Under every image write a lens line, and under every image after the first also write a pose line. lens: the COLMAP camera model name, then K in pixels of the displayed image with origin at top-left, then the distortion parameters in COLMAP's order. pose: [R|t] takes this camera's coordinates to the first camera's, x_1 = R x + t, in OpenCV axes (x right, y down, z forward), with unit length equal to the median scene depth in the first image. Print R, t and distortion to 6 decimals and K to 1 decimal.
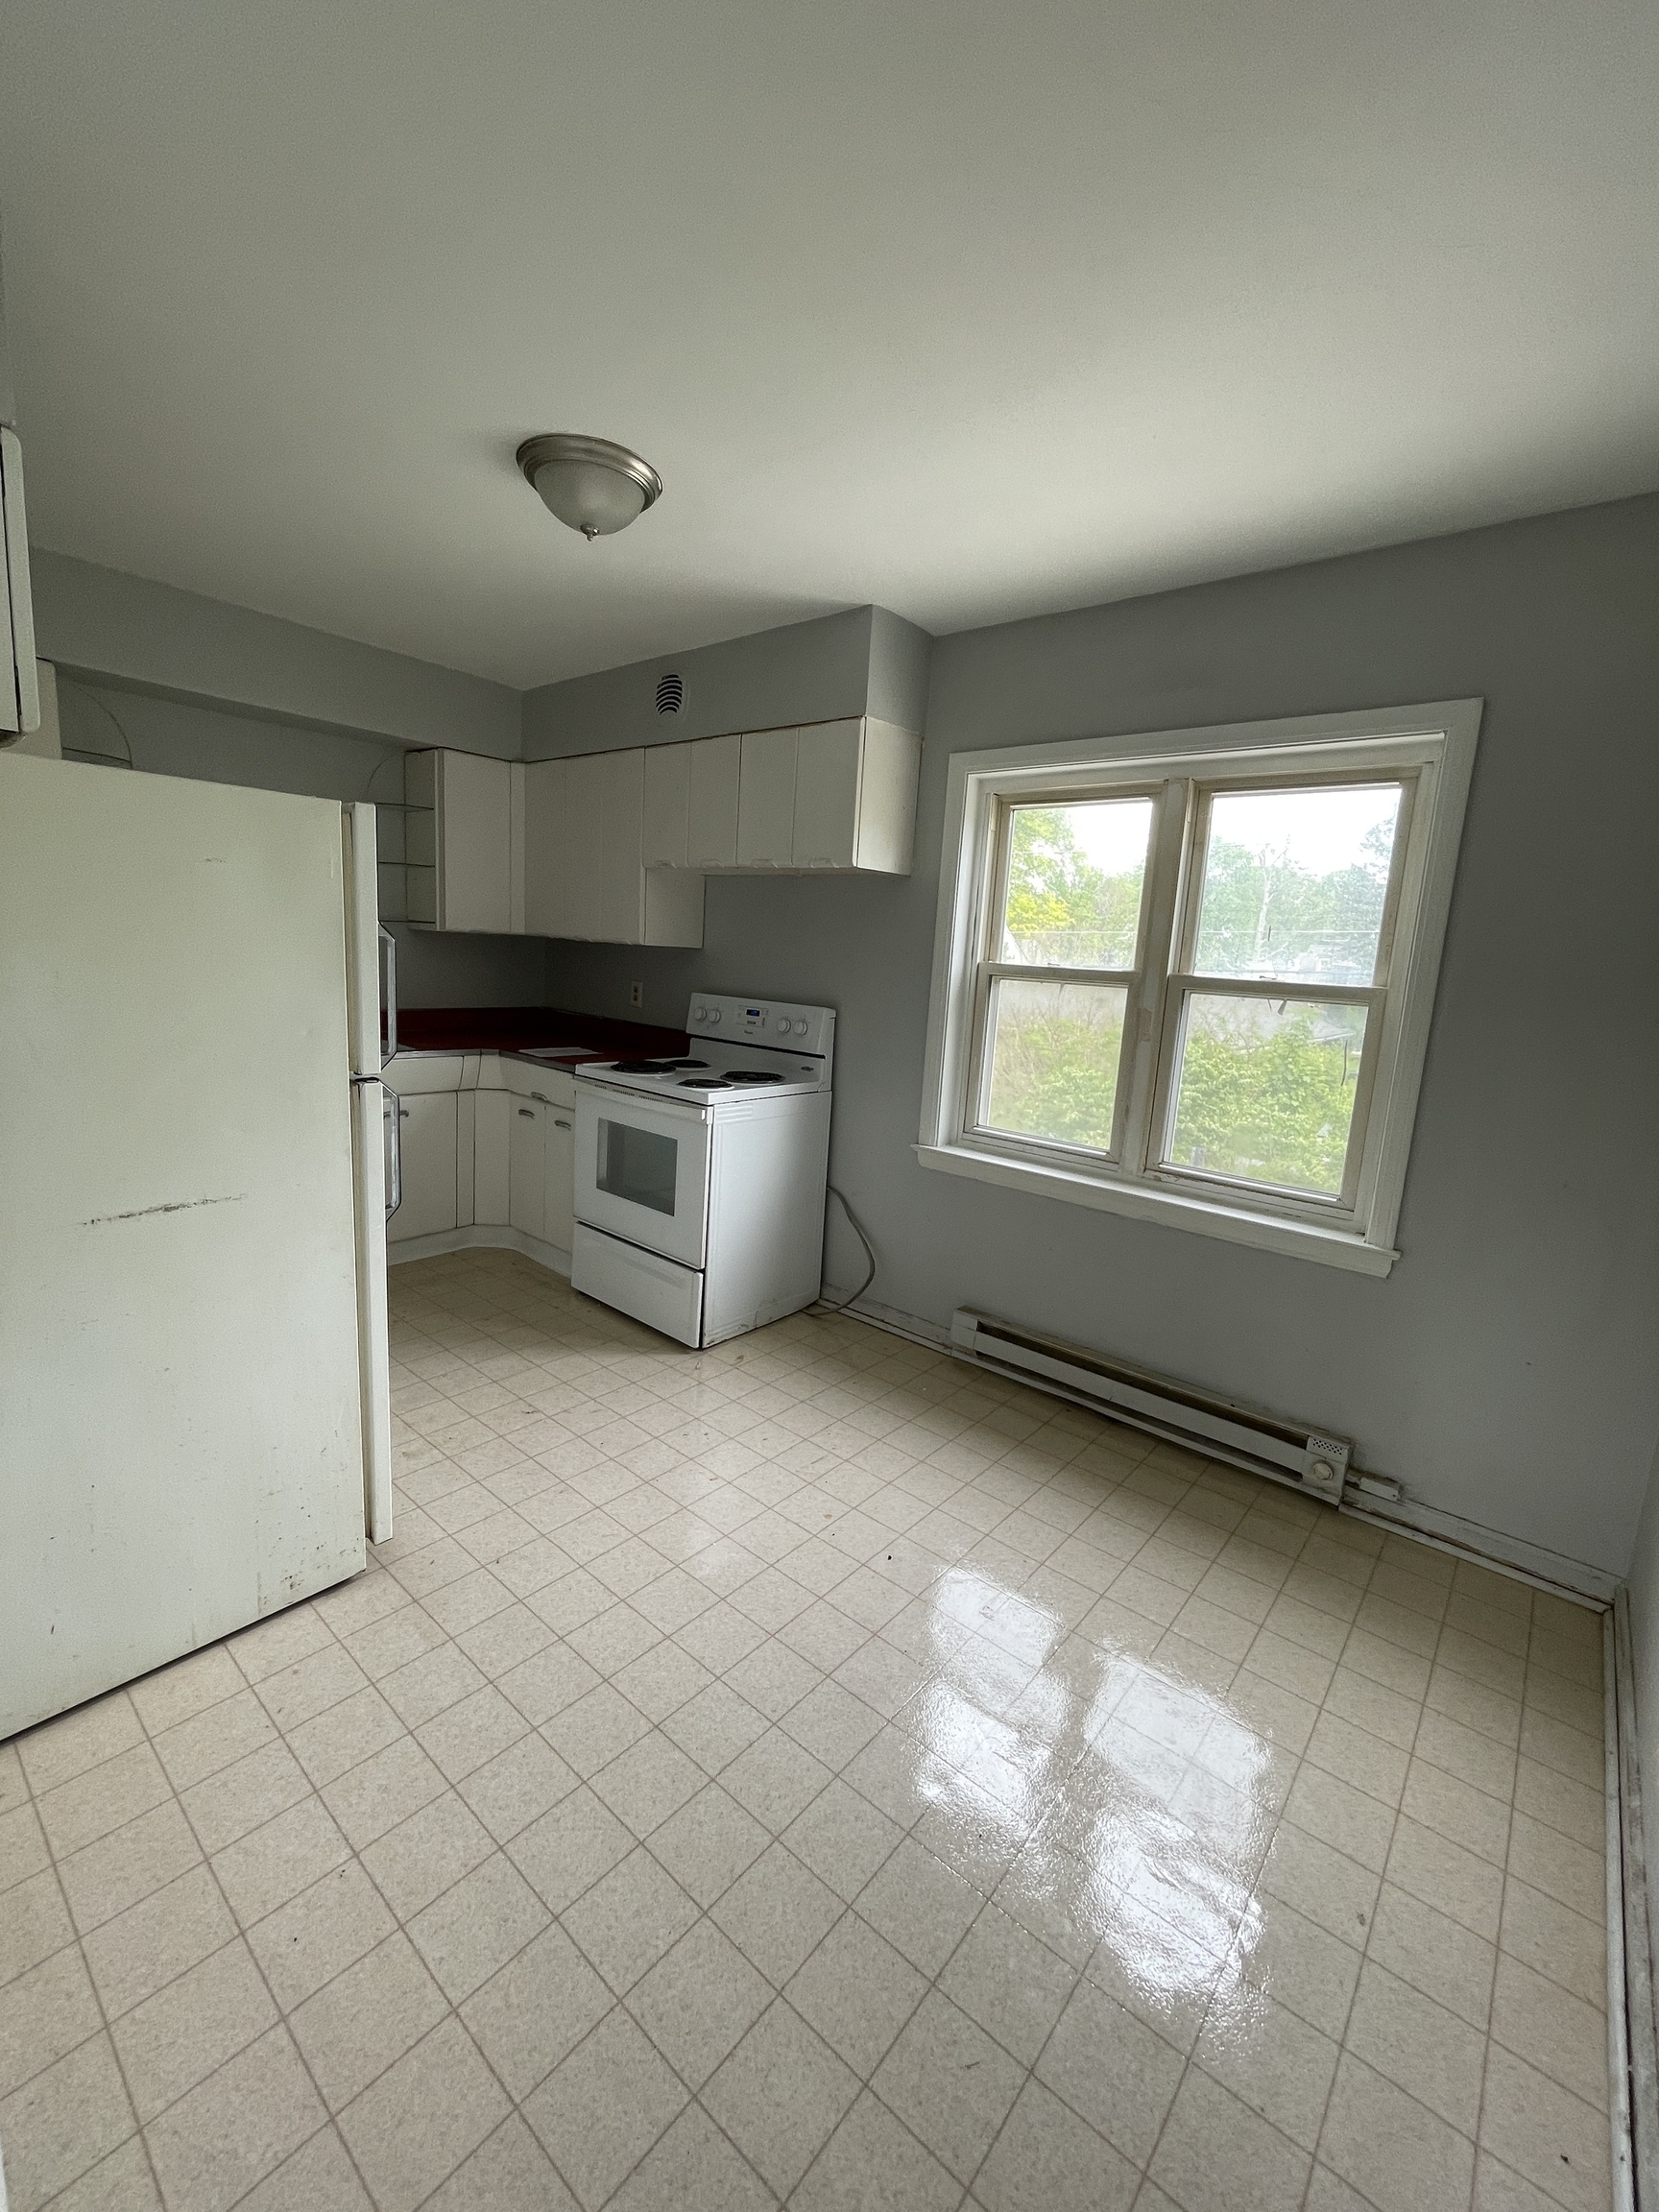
lens RADIAL K [[897.2, 0, 830.6], [0, 897.2, 1098.2], [0, 0, 1]] dist [-0.000348, -0.000559]
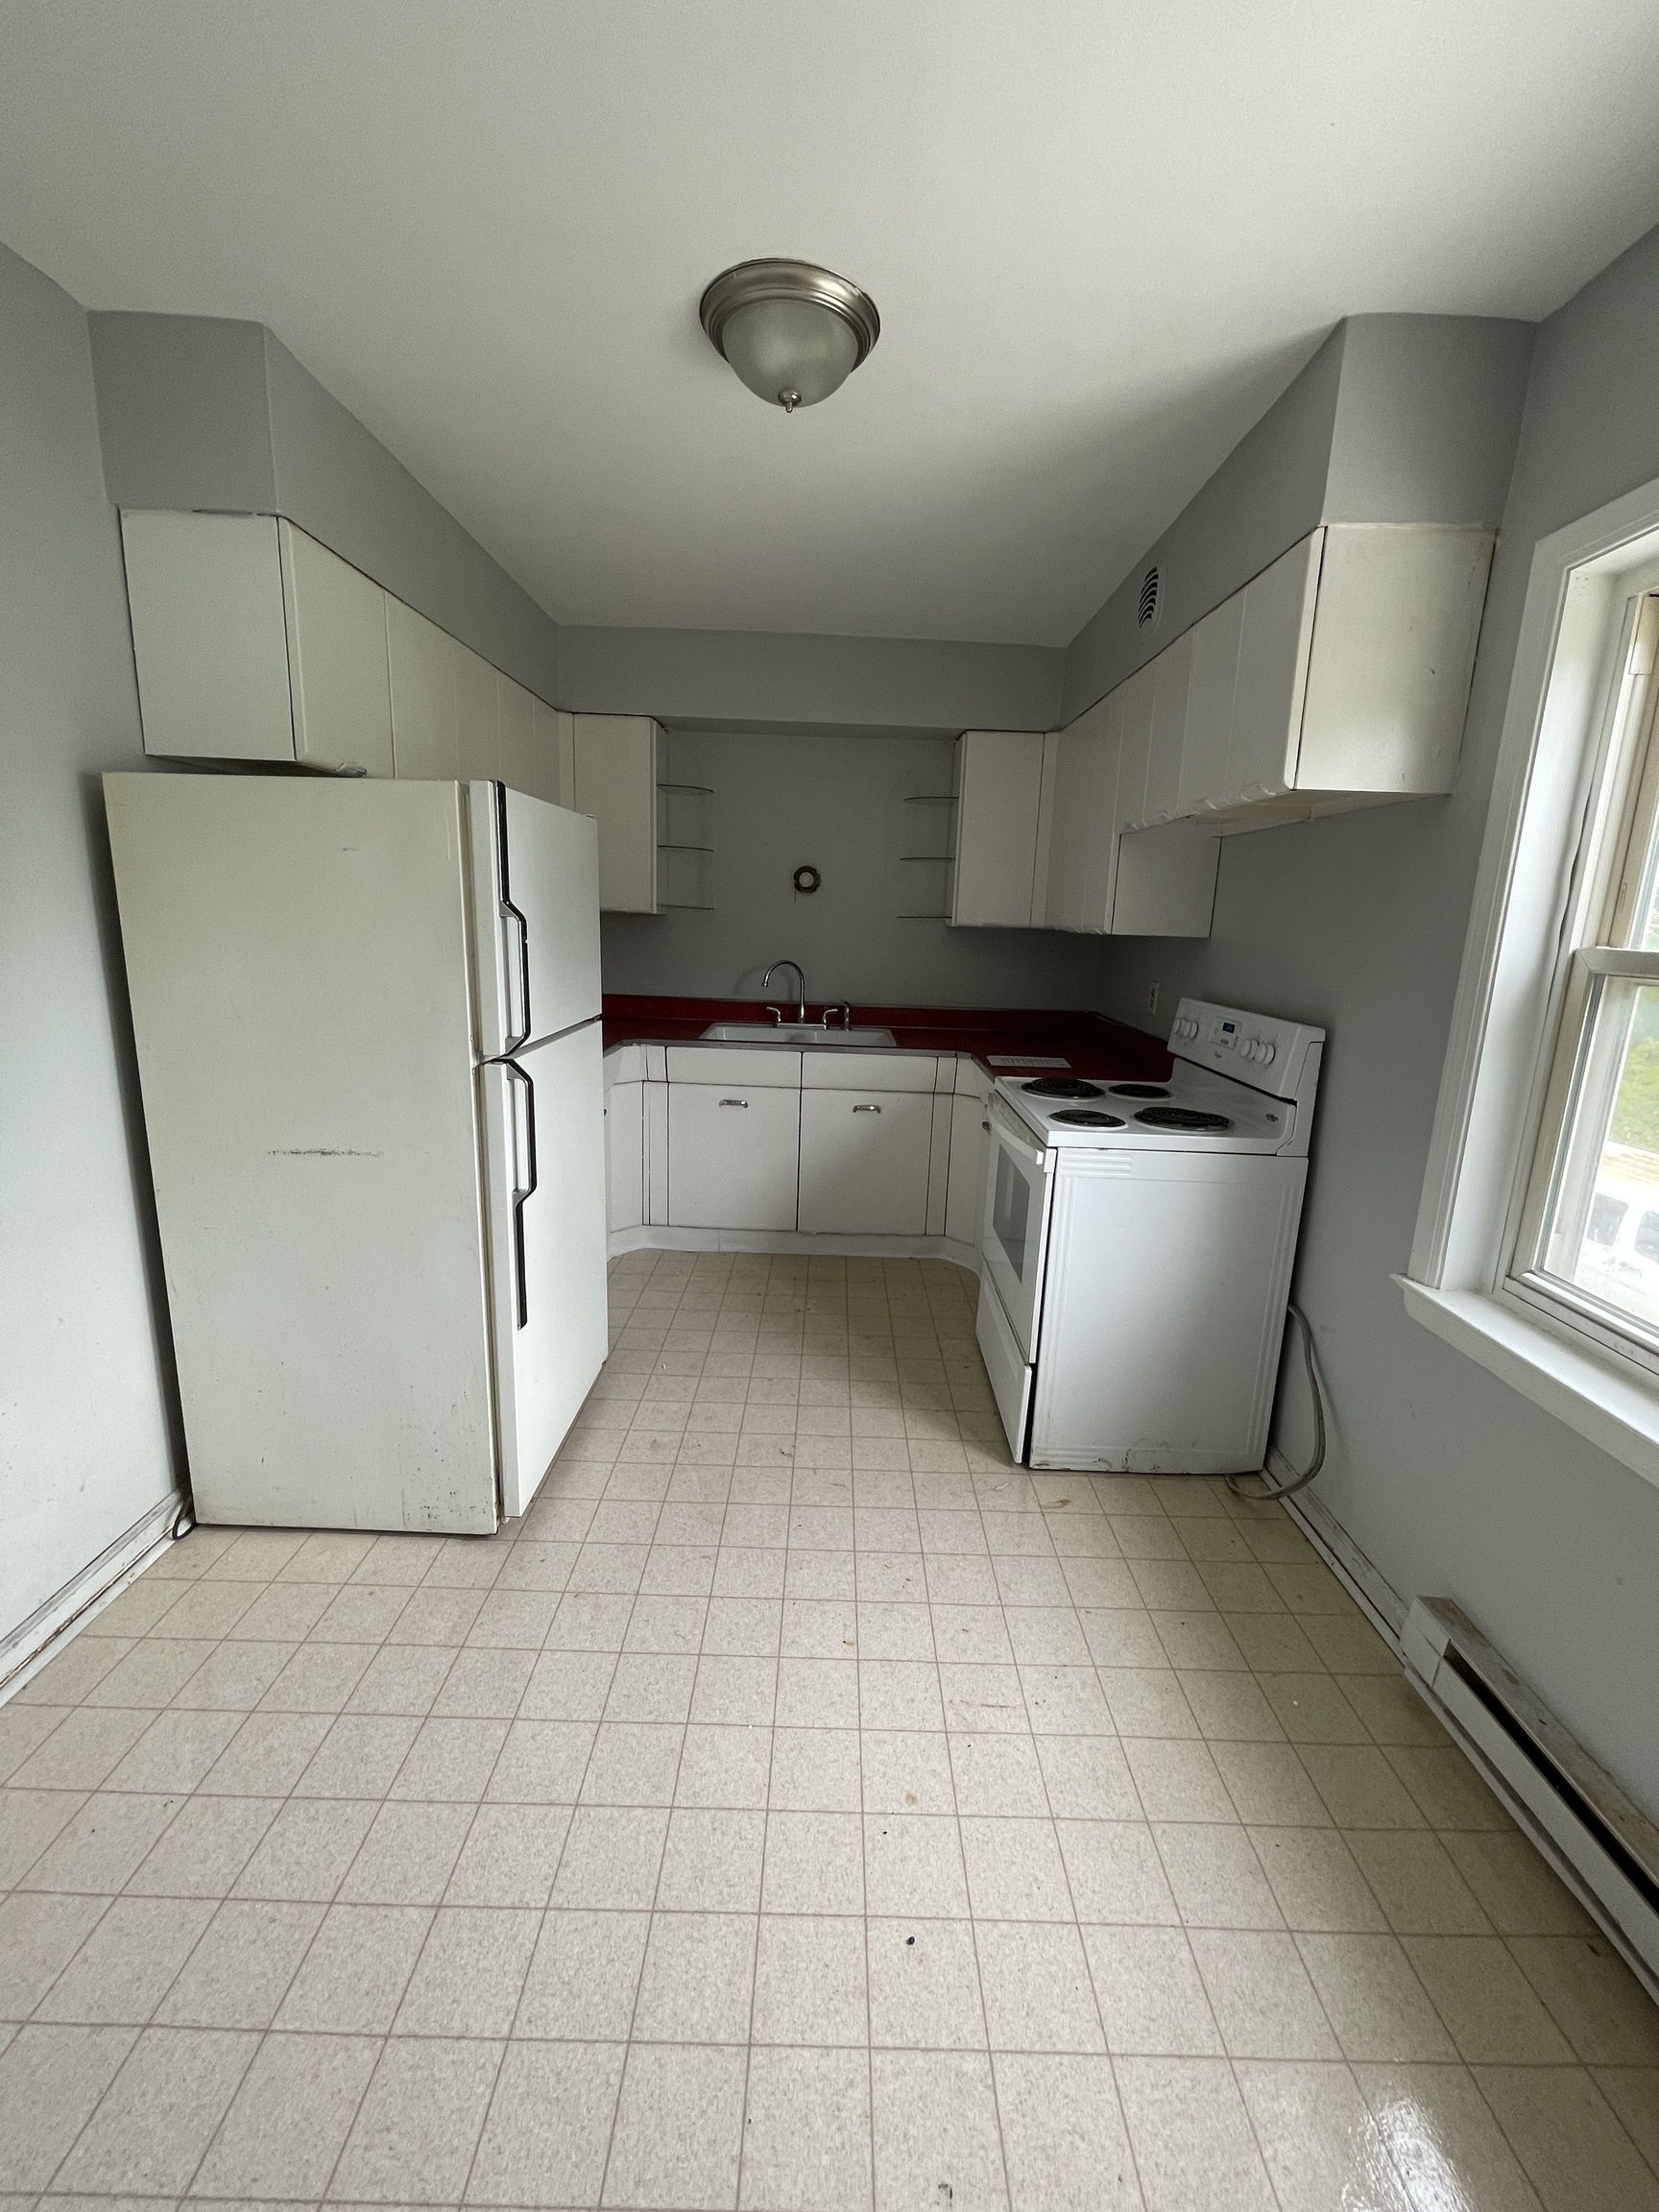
lens RADIAL K [[897.2, 0, 832.3], [0, 897.2, 1096.3], [0, 0, 1]] dist [-0.000348, -0.000559]
pose [[0.645473, 0.114343, -0.755176, 0.282922], [-0.122620, 0.991419, 0.045306, -0.042192], [0.753876, 0.063356, 0.653955, 0.366945]]
